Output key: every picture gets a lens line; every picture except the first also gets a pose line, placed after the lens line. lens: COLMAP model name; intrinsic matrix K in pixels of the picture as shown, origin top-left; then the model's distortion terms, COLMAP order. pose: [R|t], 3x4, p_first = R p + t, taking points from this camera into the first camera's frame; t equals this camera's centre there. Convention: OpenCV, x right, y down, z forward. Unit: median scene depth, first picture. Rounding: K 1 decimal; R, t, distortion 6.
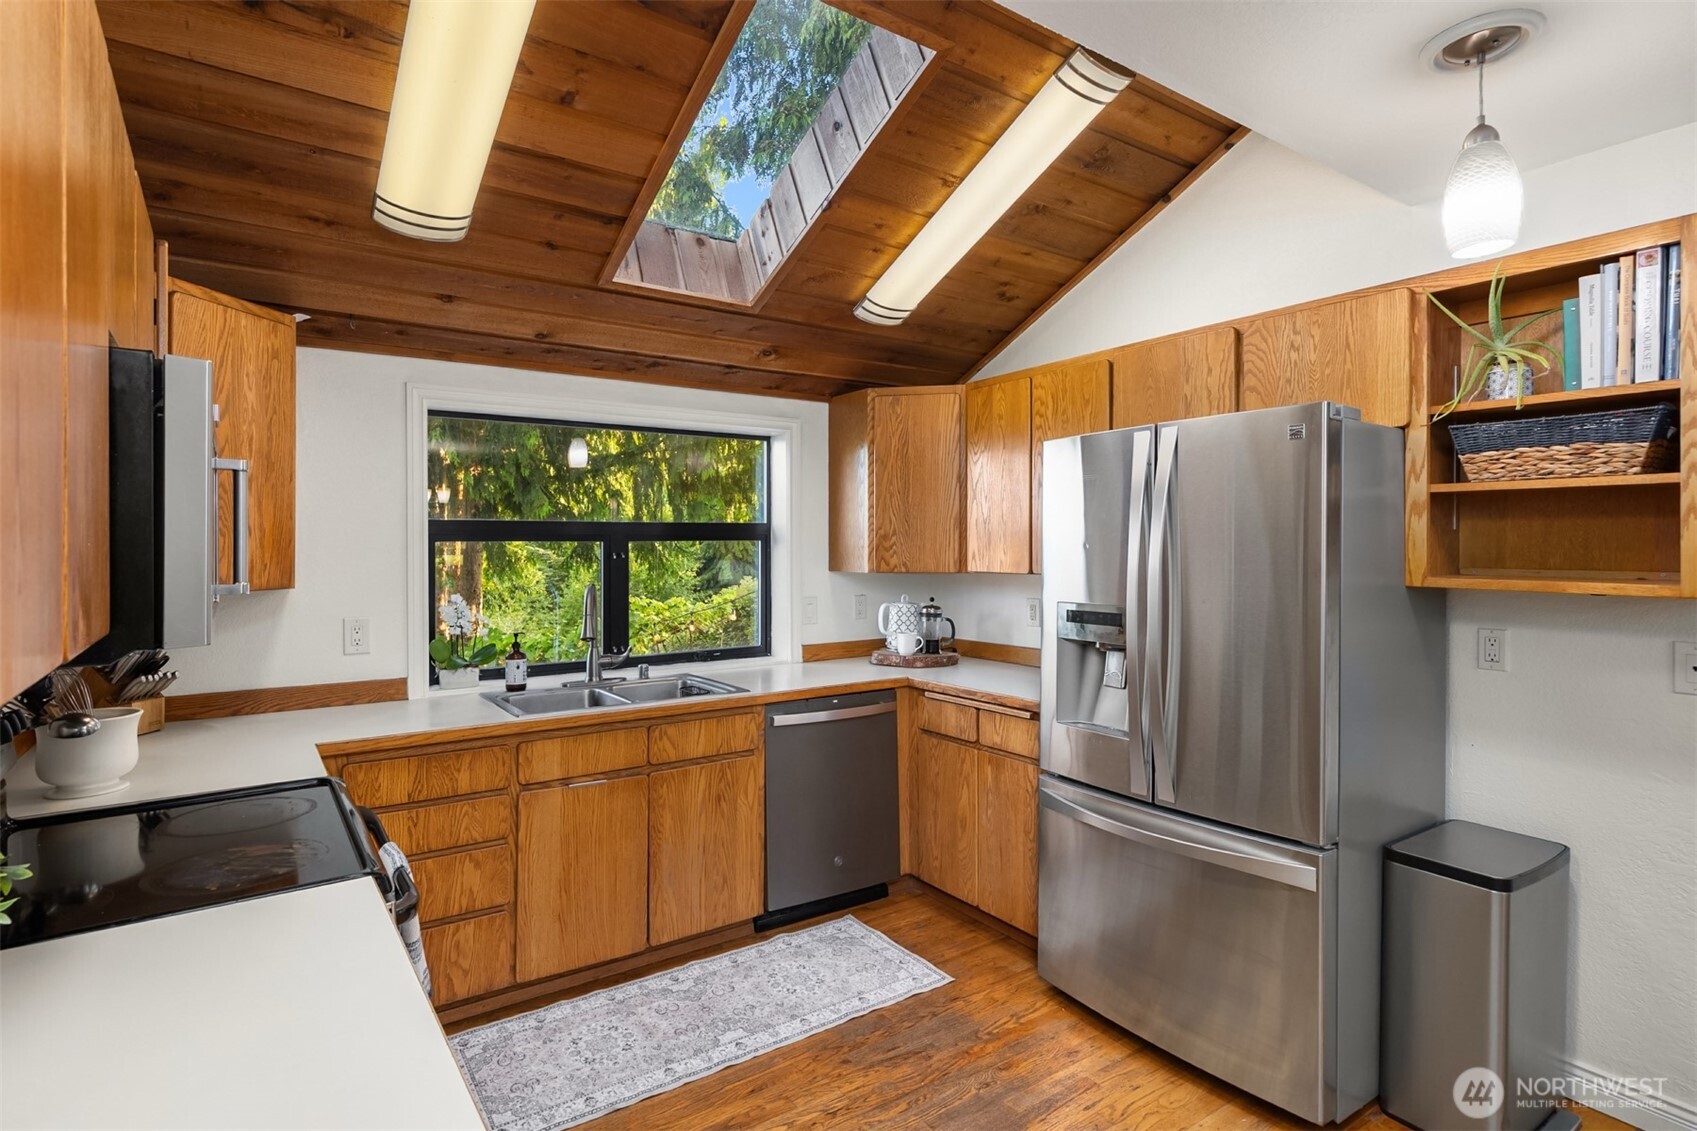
lens RADIAL K [[852.2, 0, 845.9], [0, 852.2, 557.0], [0, 0, 1]] dist [0.001780, 0.000119]
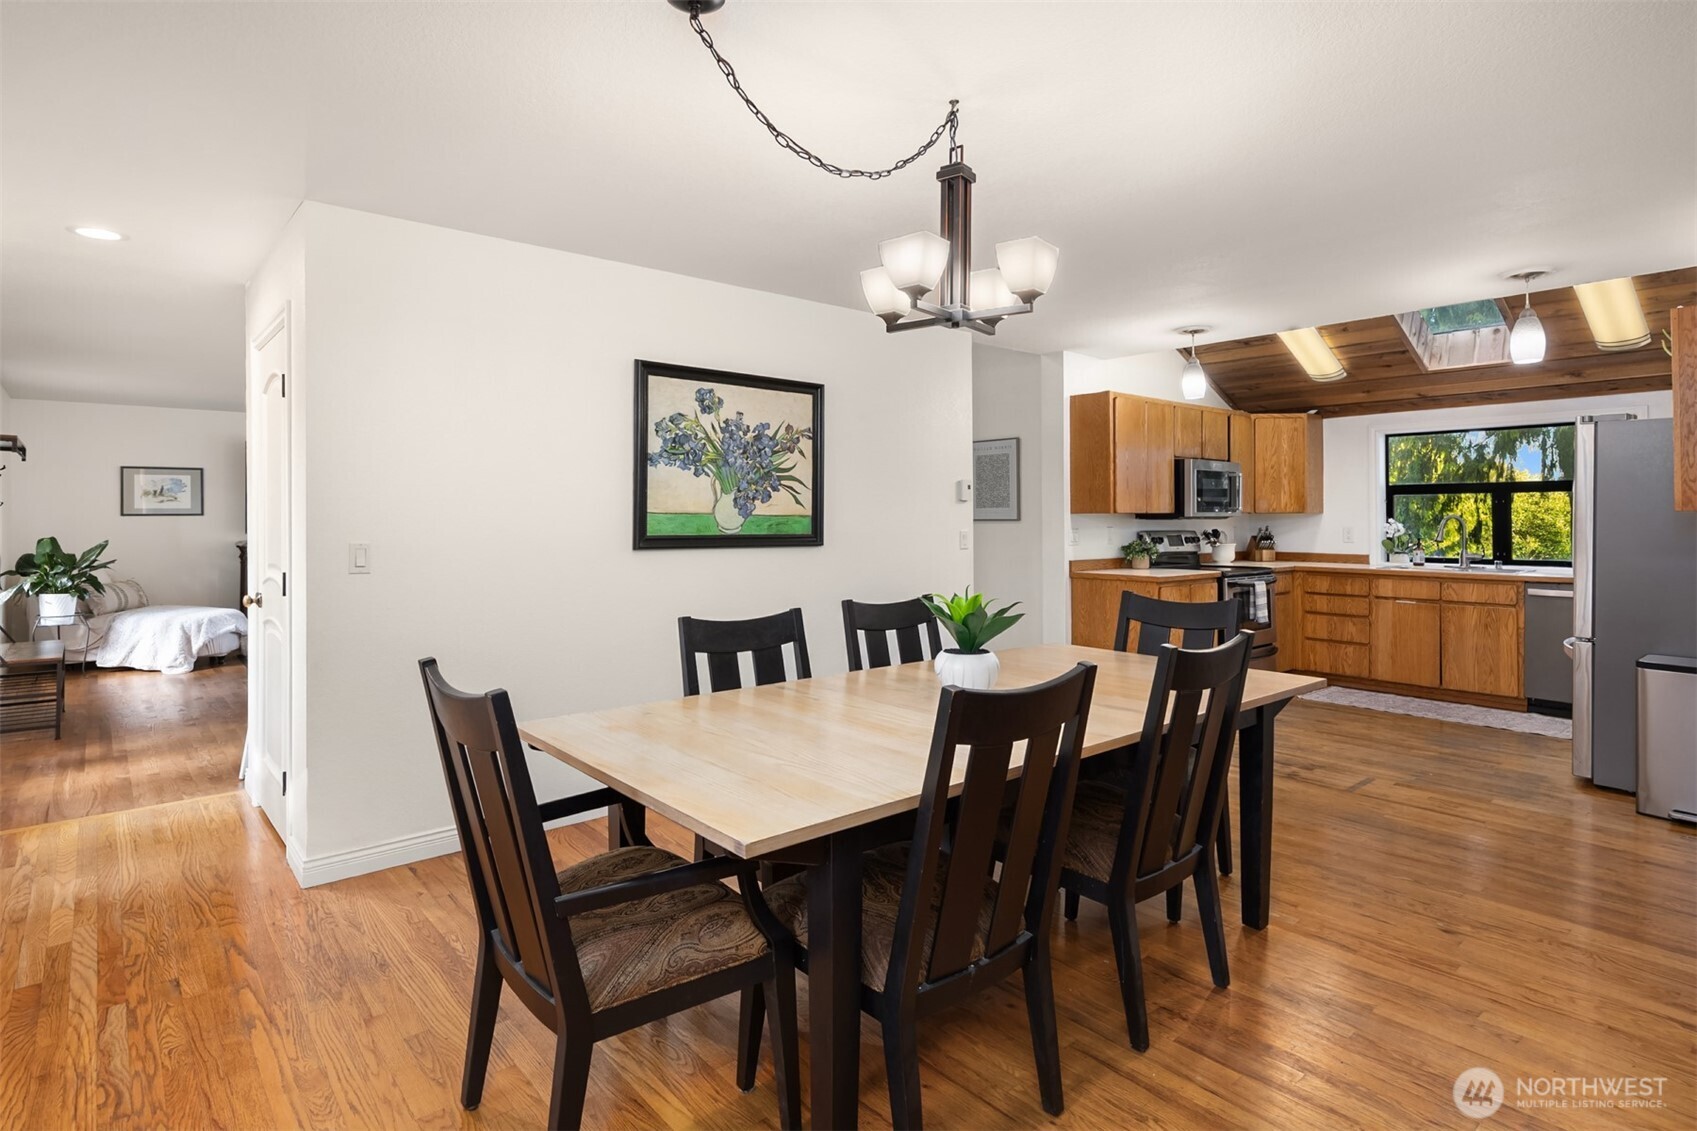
lens RADIAL K [[852.2, 0, 856.5], [0, 852.2, 514.0], [0, 0, 1]] dist [0.001780, 0.000119]
pose [[0.130008, 0.005667, -0.991497, 1.670217], [0.003296, 0.999976, 0.006148, 0.016523], [0.991507, -0.004067, 0.129986, -0.694270]]
